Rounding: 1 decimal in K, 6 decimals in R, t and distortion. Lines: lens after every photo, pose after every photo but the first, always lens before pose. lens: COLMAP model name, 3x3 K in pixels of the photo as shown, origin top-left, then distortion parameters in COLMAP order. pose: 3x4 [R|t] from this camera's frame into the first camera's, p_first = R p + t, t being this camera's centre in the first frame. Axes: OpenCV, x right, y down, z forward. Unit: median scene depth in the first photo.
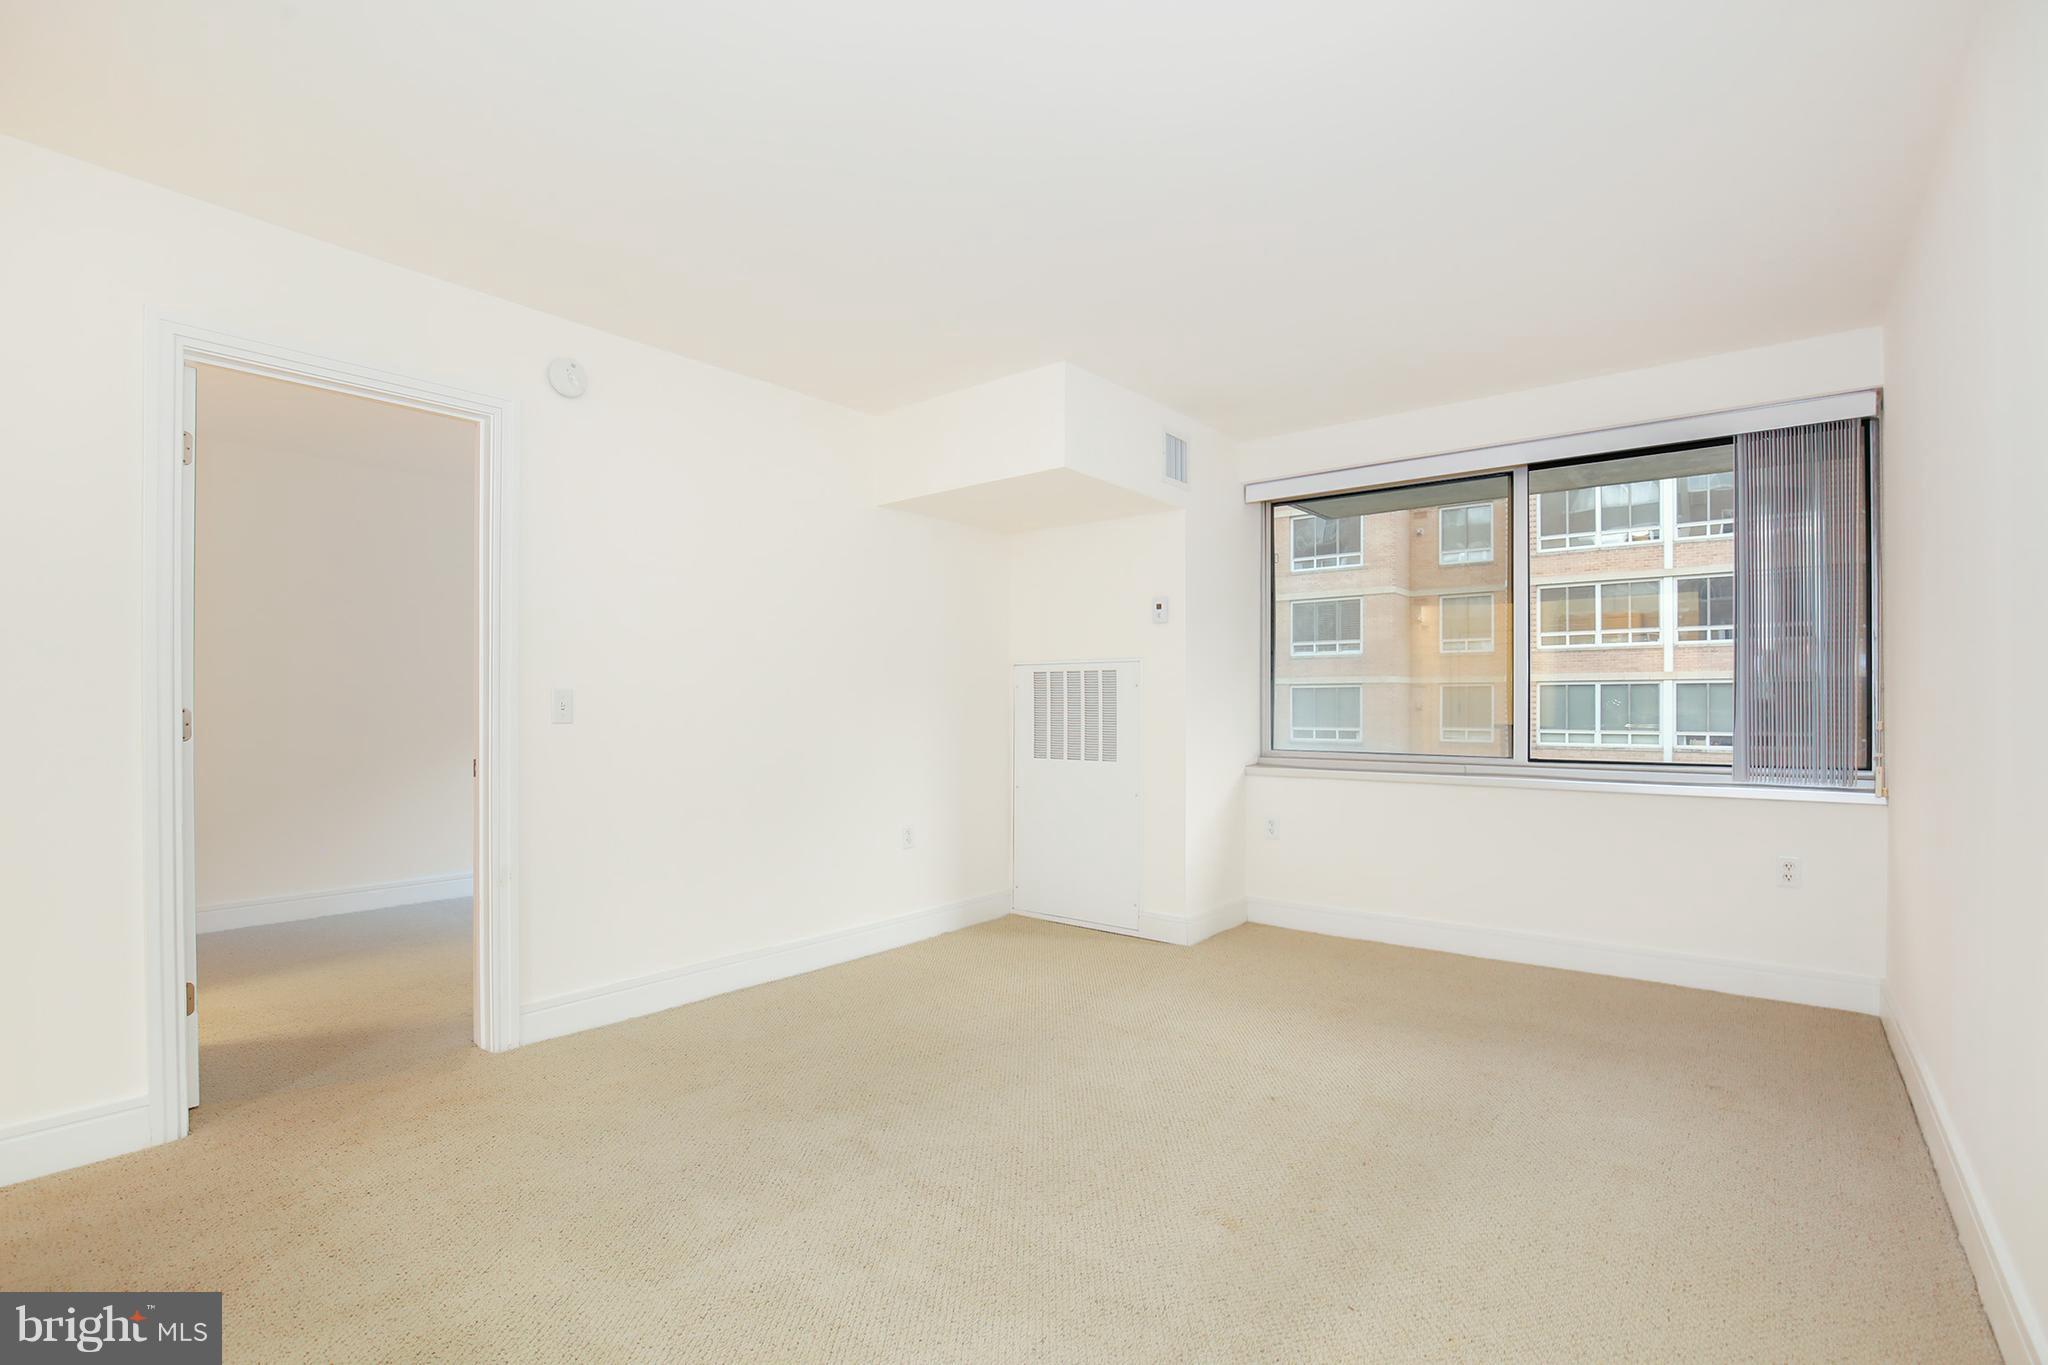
lens RADIAL K [[954.7, 0, 1034.6], [0, 954.7, 714.9], [0, 0, 1]] dist [-0.027706, 0.005012]
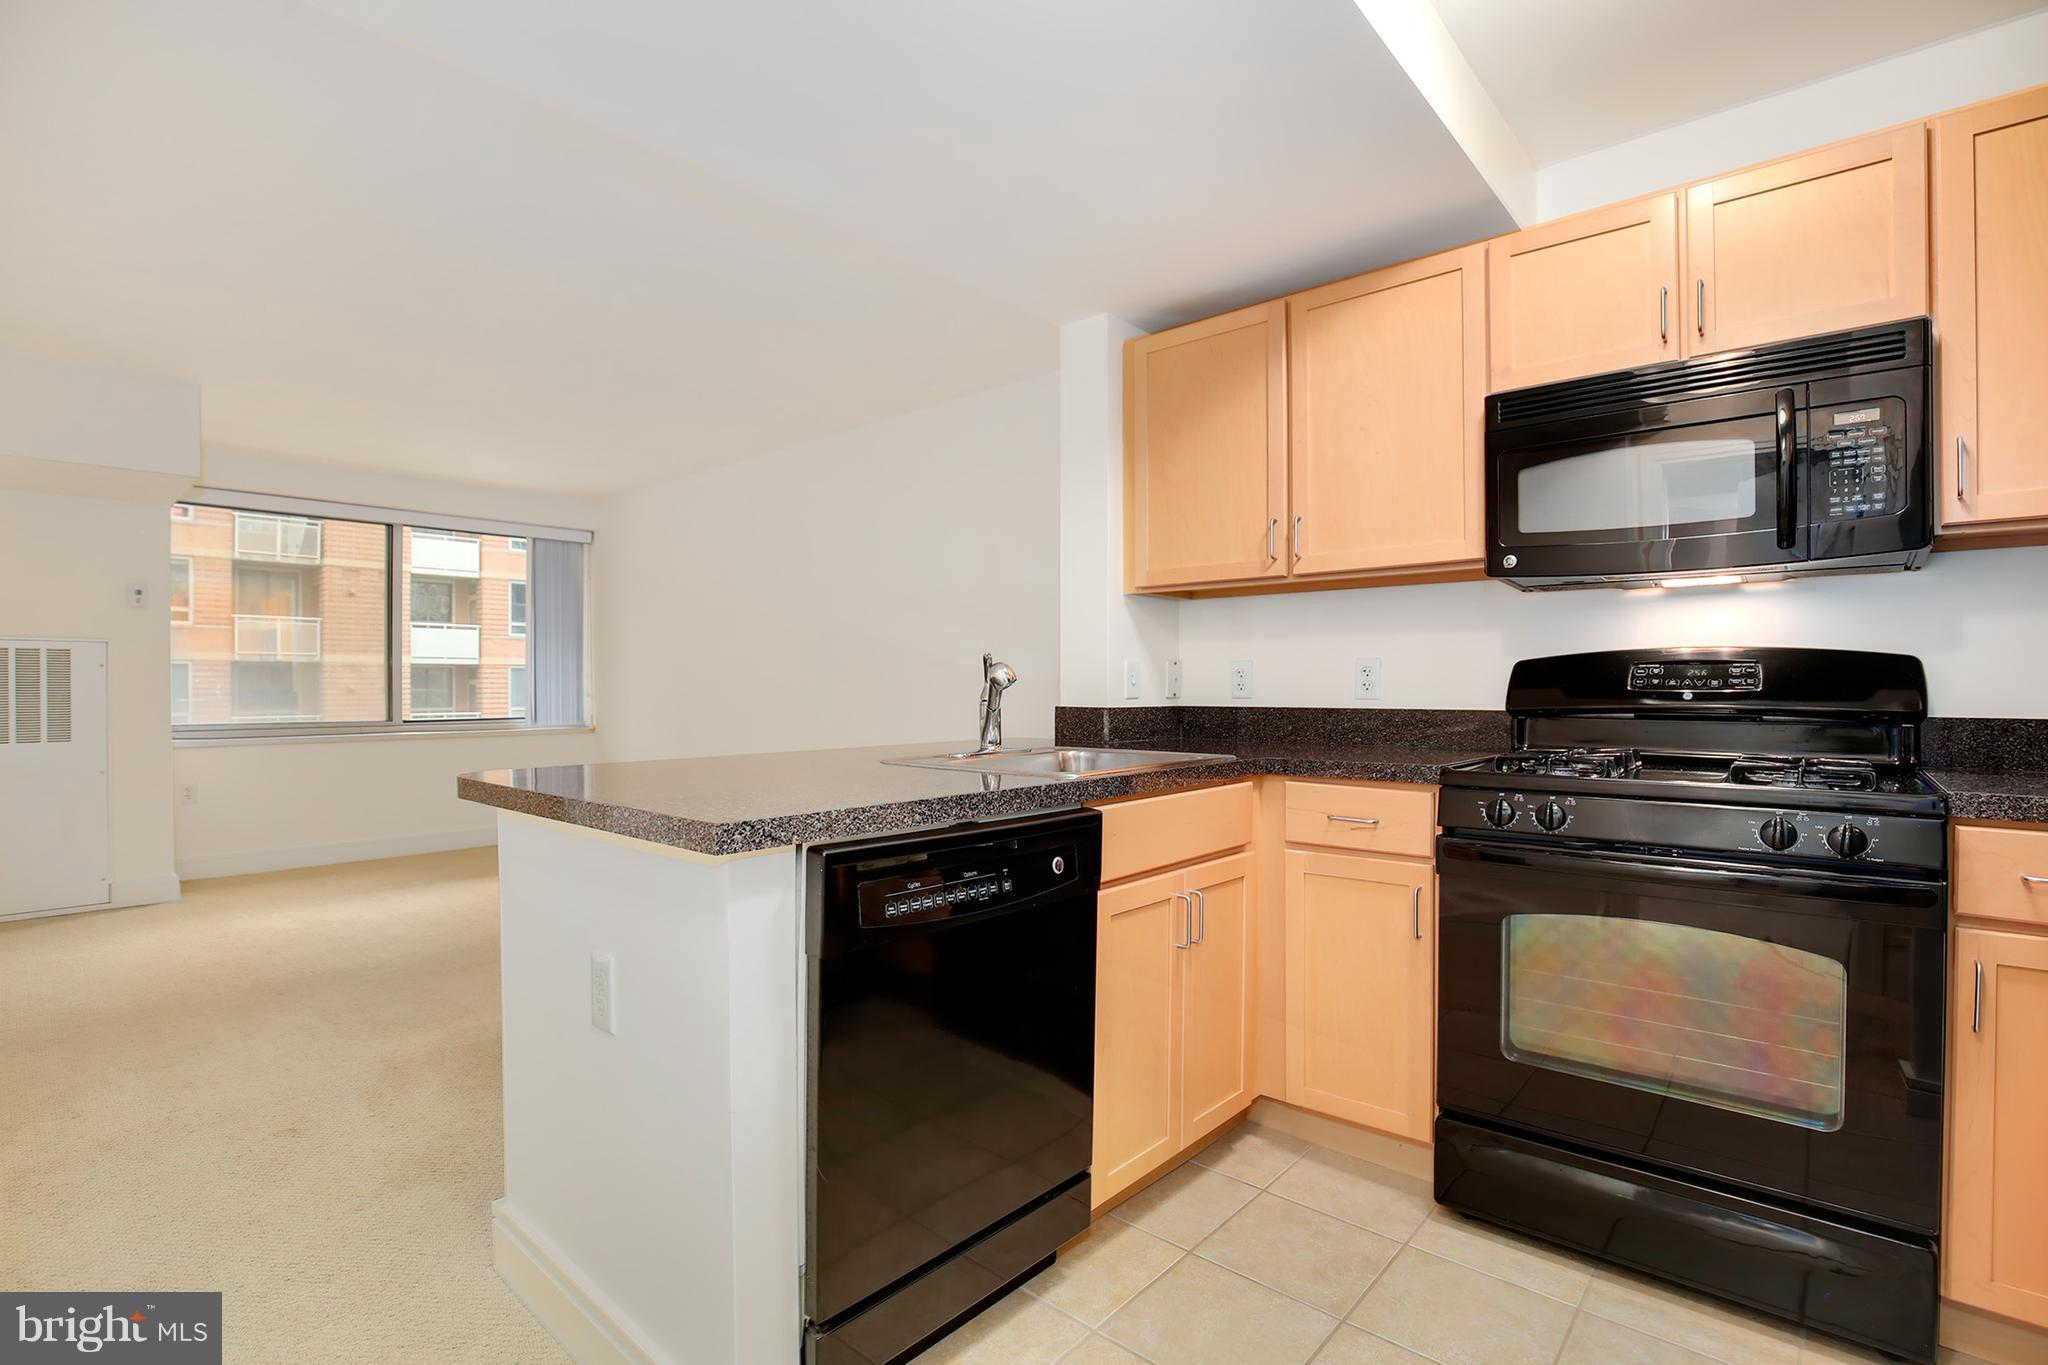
lens RADIAL K [[954.7, 0, 1027.3], [0, 954.7, 698.2], [0, 0, 1]] dist [-0.027706, 0.005012]
pose [[0.053500, -0.013030, 0.998483, -0.795183], [0.010040, 0.999871, 0.012510, 0.001801], [-0.998517, 0.009355, 0.053624, -0.044890]]
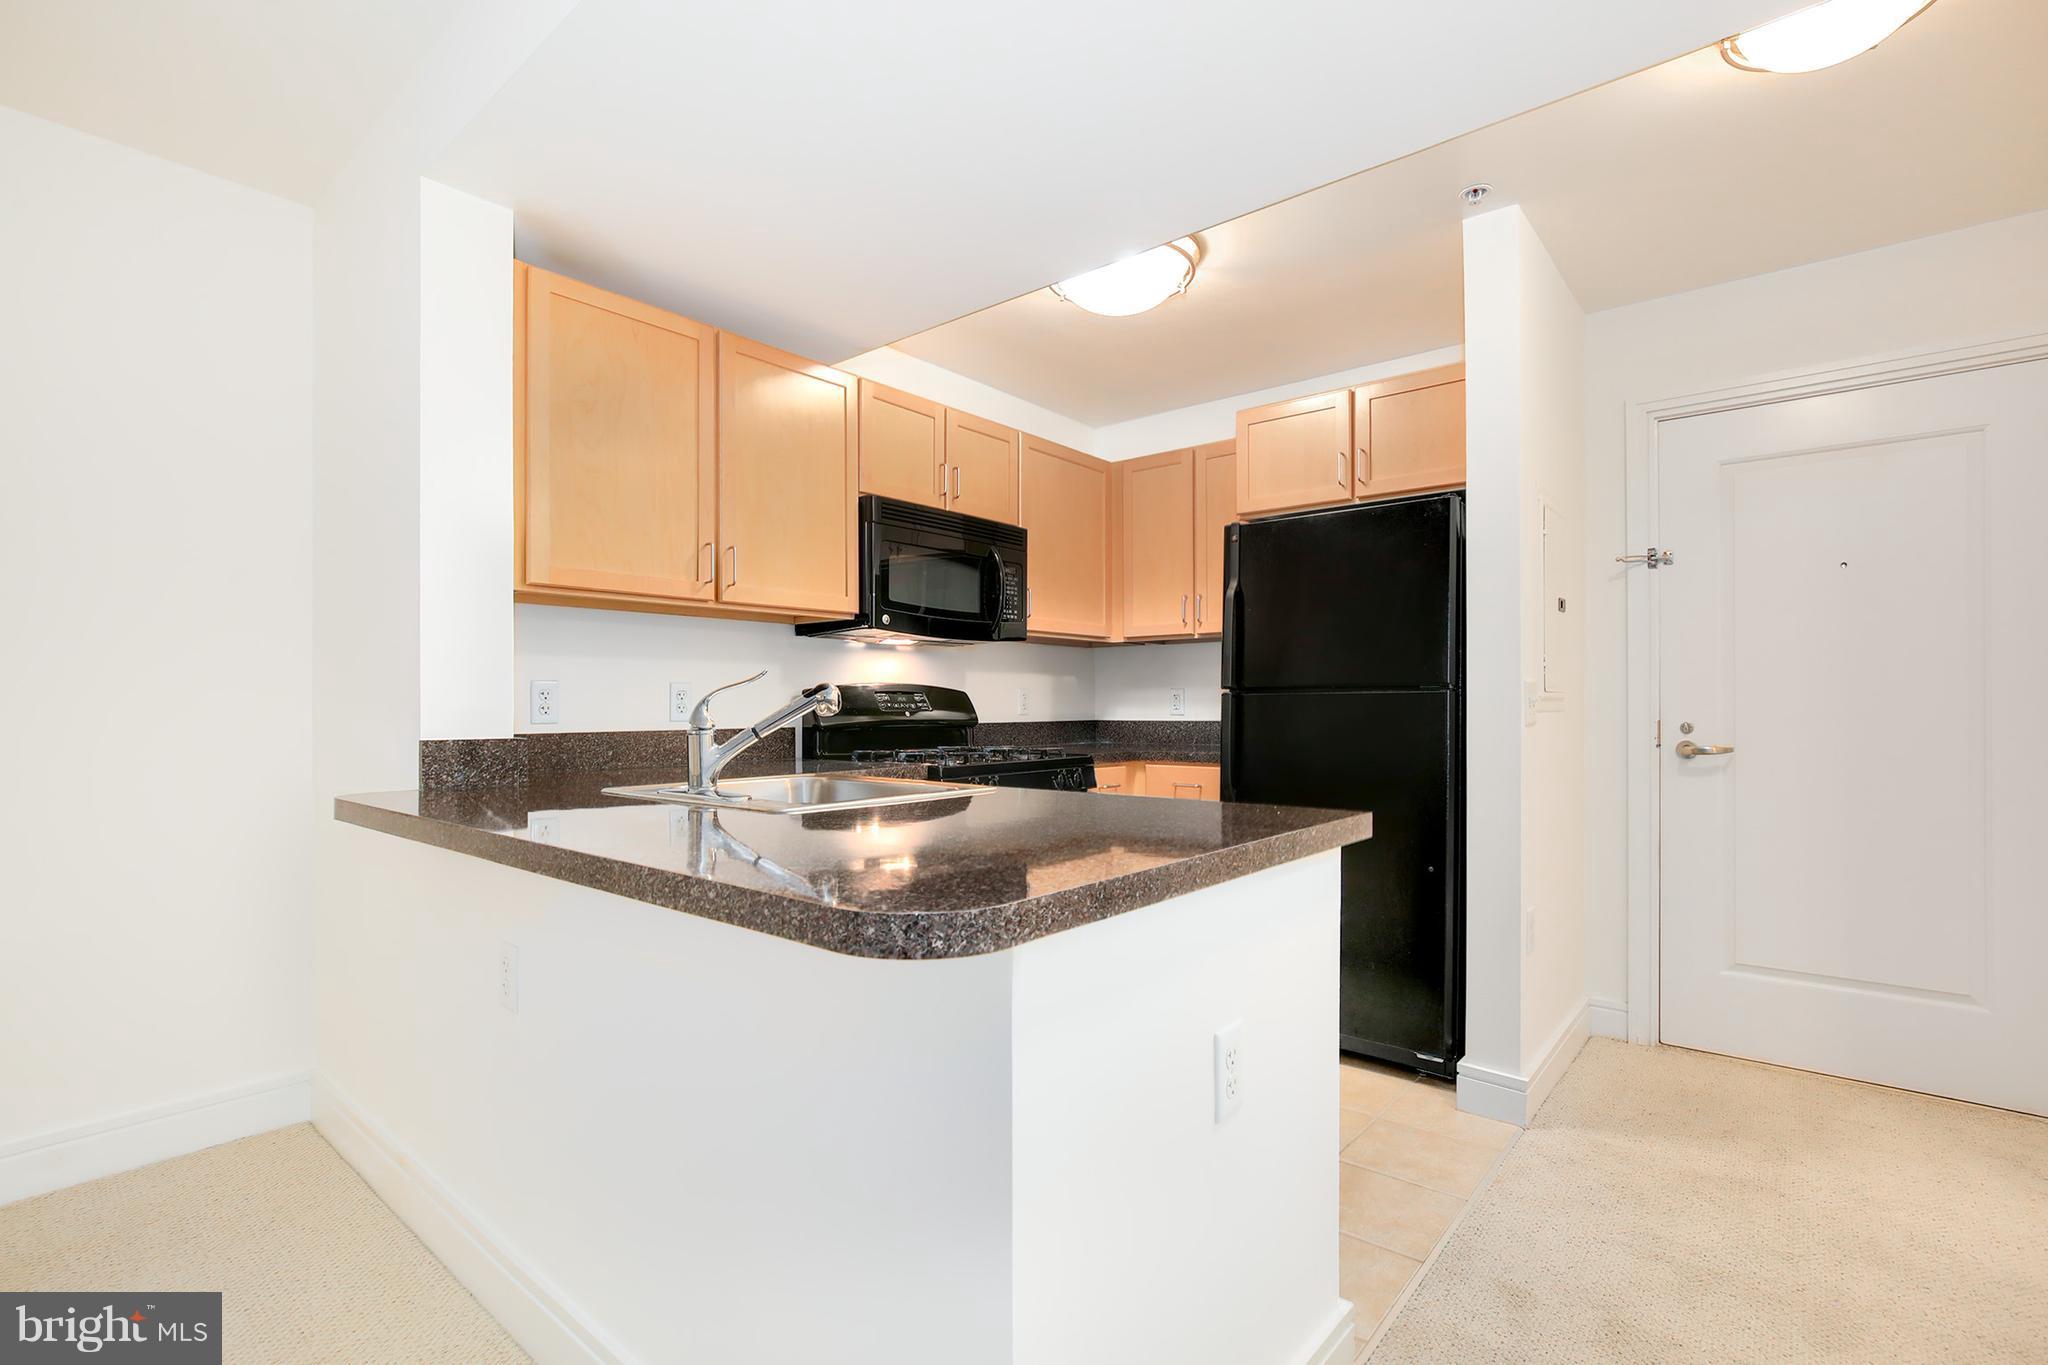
lens RADIAL K [[936.4, 0, 1026.1], [0, 936.4, 696.1], [0, 0, 1]] dist [-0.013269, -0.000245]
pose [[-0.999670, -0.000867, 0.025691, -0.440815], [-0.000760, 0.999991, 0.004168, -0.006739], [-0.025694, 0.004148, -0.999661, 0.370788]]
